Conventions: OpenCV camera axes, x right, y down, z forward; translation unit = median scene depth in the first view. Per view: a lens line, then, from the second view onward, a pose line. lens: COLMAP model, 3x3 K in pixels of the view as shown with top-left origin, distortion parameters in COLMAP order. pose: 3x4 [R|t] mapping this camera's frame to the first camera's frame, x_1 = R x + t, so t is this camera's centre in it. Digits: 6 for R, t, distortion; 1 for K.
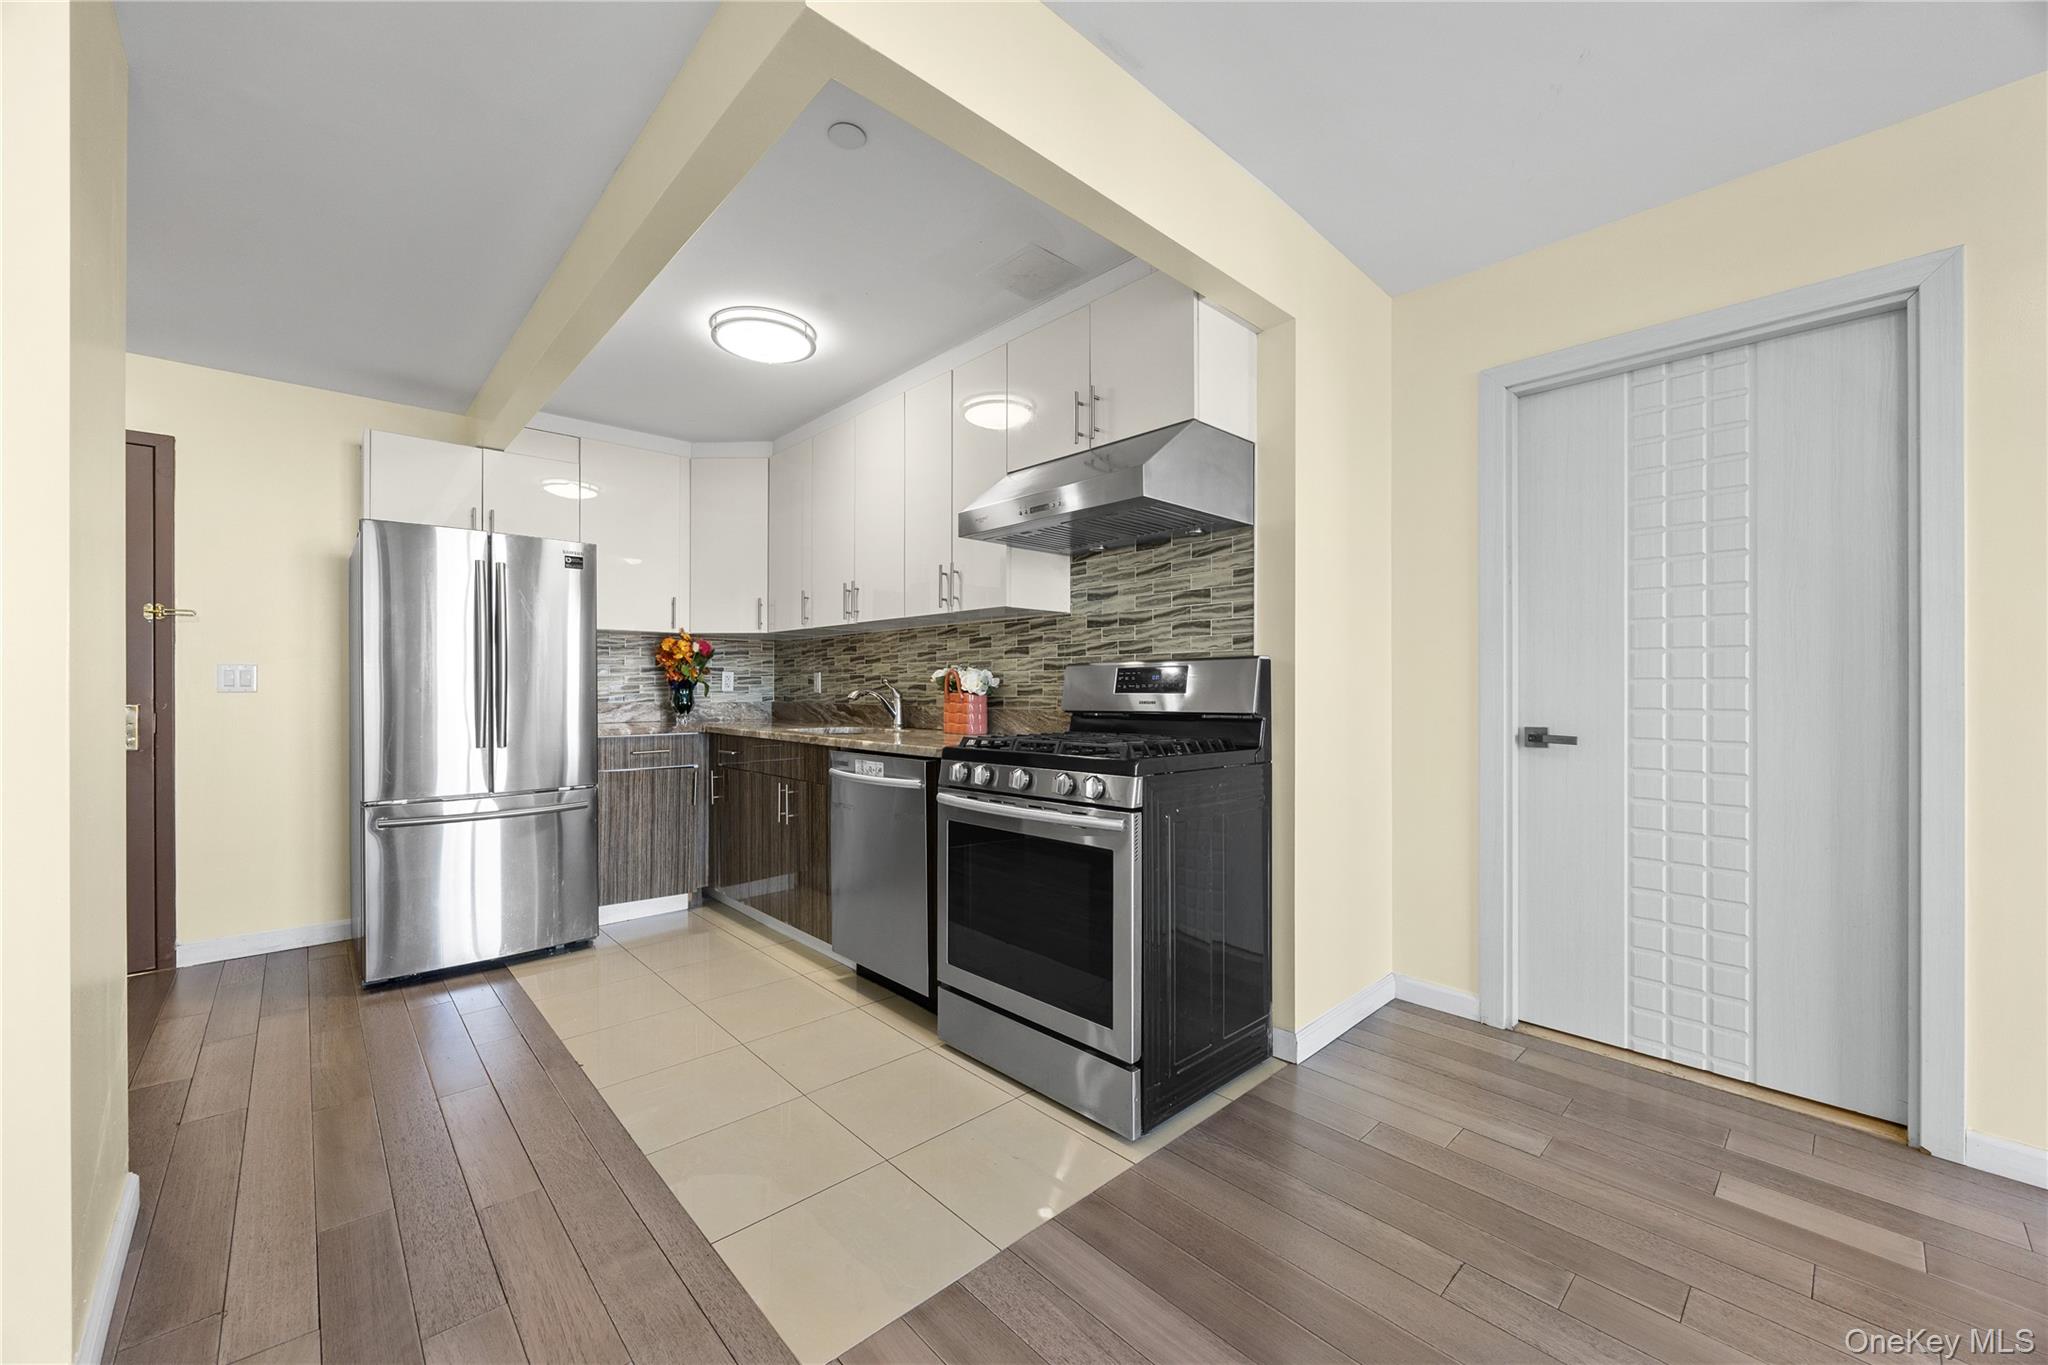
lens RADIAL K [[787.4, 0, 1039.2], [0, 787.4, 690.5], [0, 0, 1]] dist [-0.001969, 0.001550]
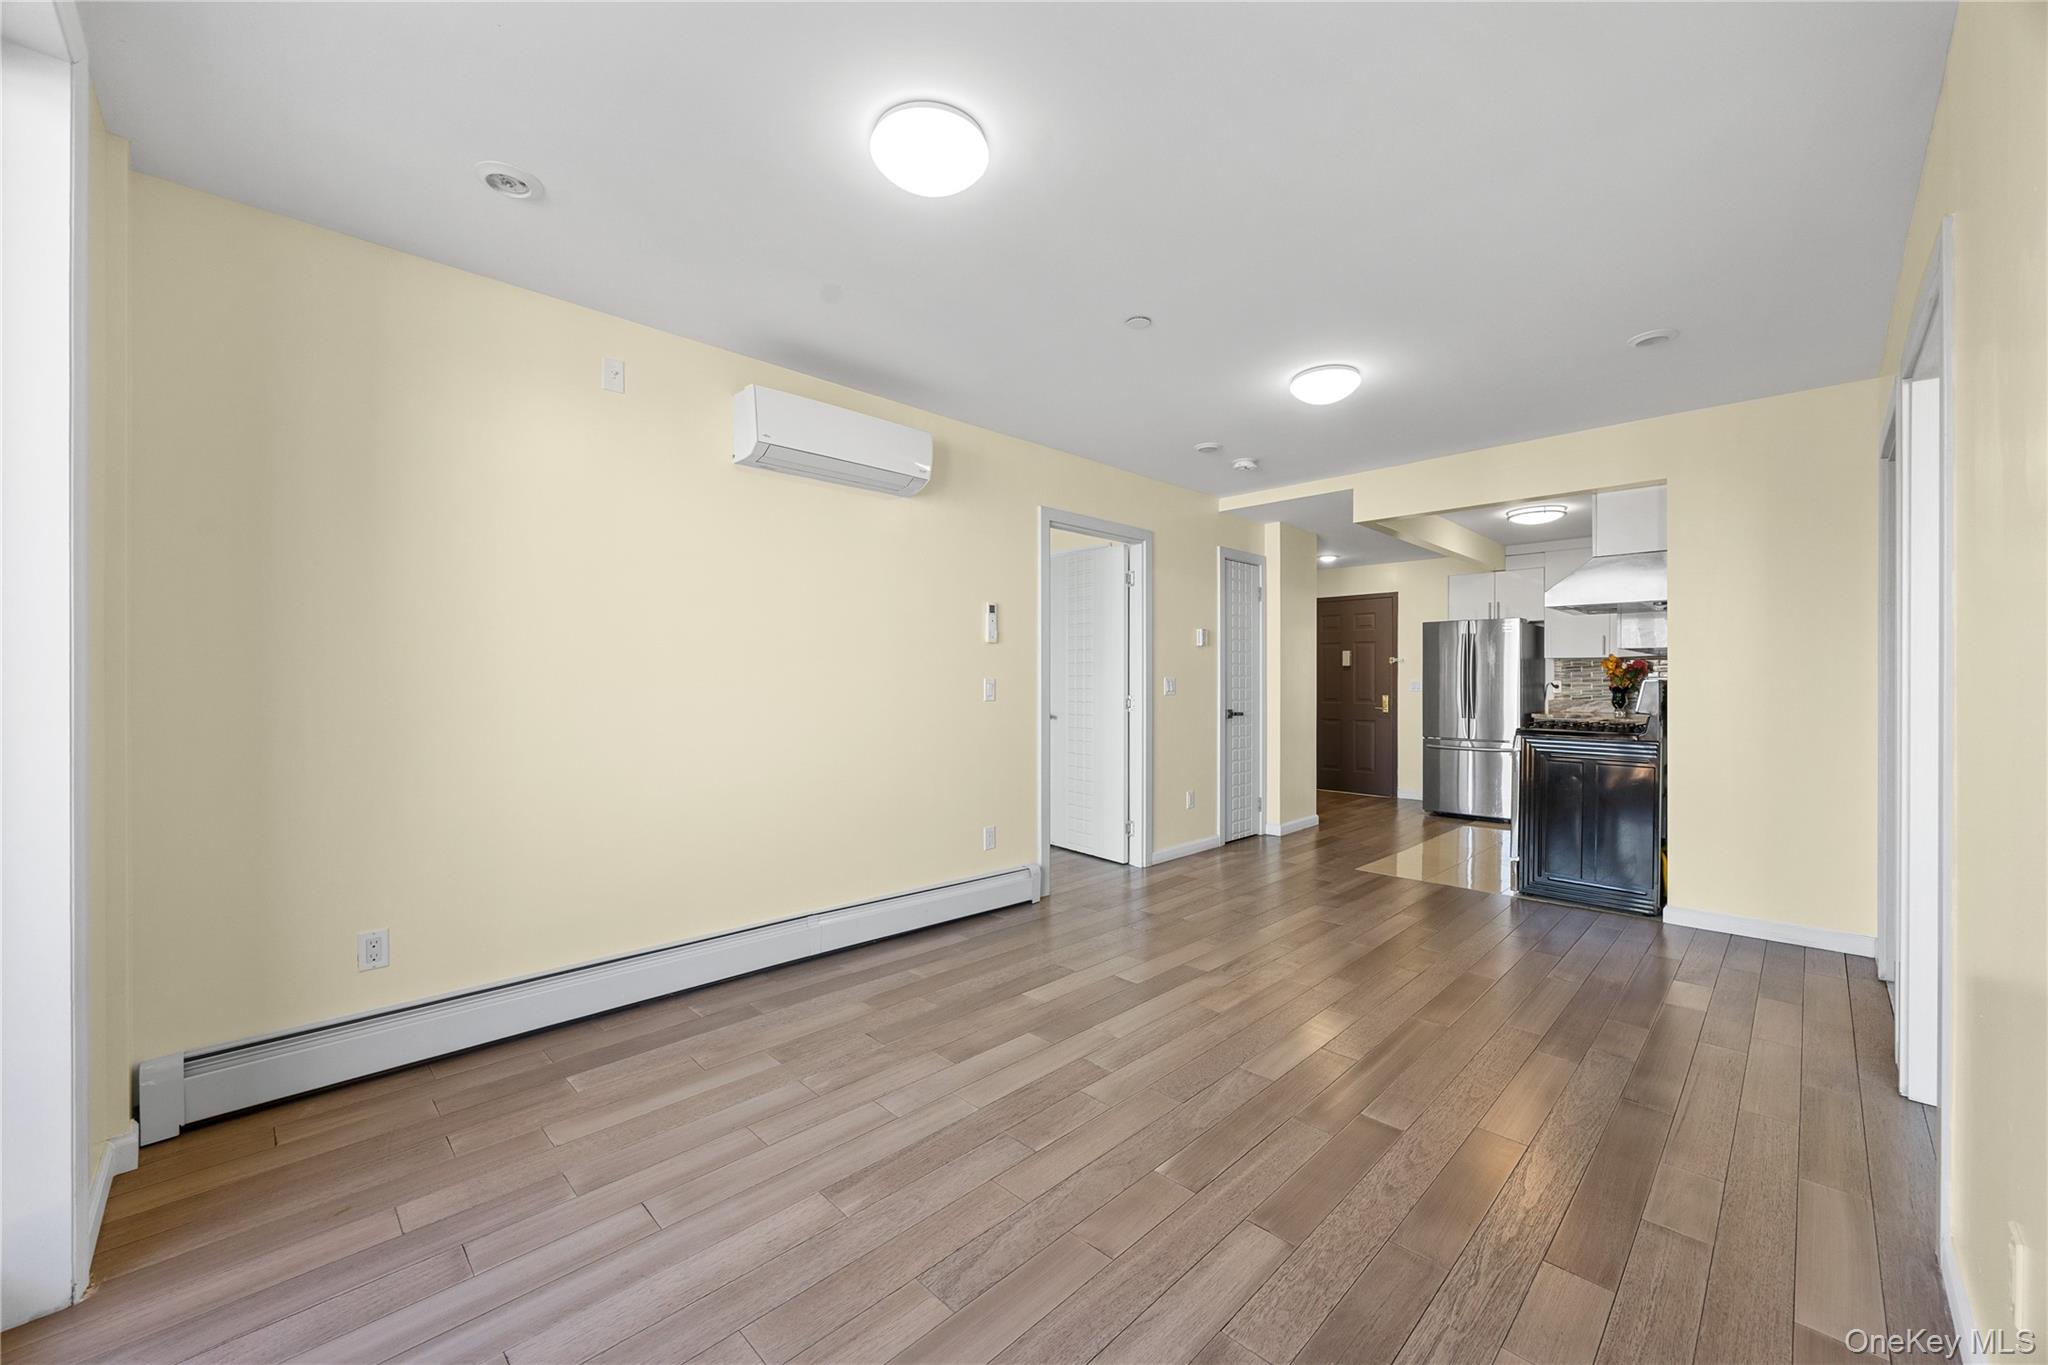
lens RADIAL K [[787.4, 0, 1022.6], [0, 787.4, 679.5], [0, 0, 1]] dist [-0.001969, 0.001550]
pose [[0.018537, -0.002429, -0.999825, 1.523090], [-0.006196, 0.999978, -0.002544, -0.023086], [0.999809, 0.006242, 0.018522, -0.310845]]
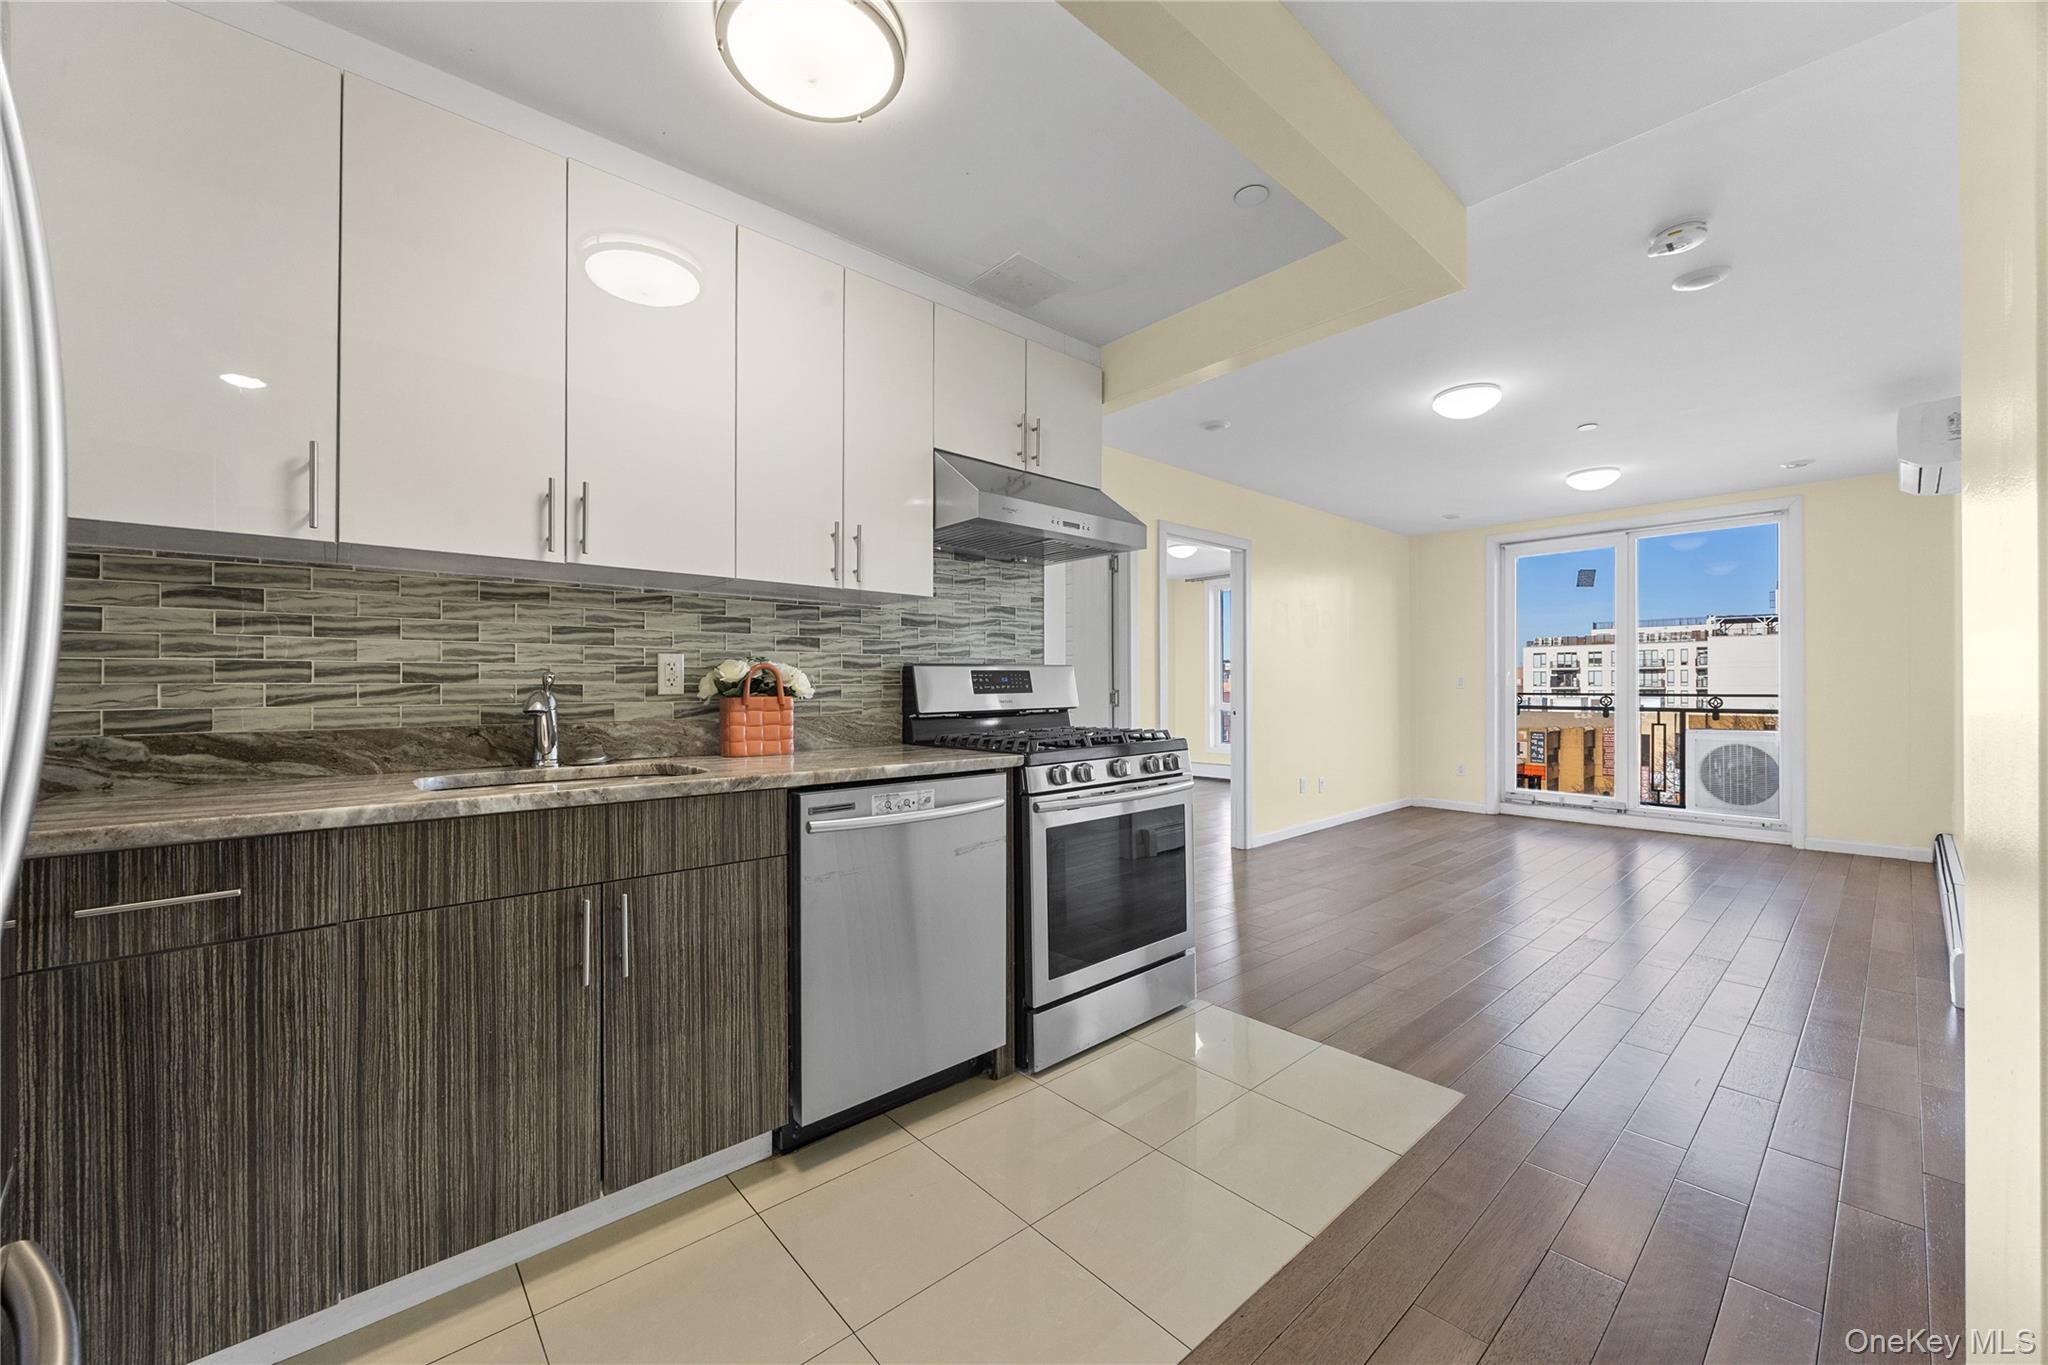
lens RADIAL K [[787.4, 0, 1019.7], [0, 787.4, 687.3], [0, 0, 1]] dist [-0.001969, 0.001550]
pose [[0.032410, 0.000088, 0.999475, -0.850151], [0.006946, 0.999976, -0.000313, -0.003887], [-0.999451, 0.006953, 0.032409, 0.803737]]
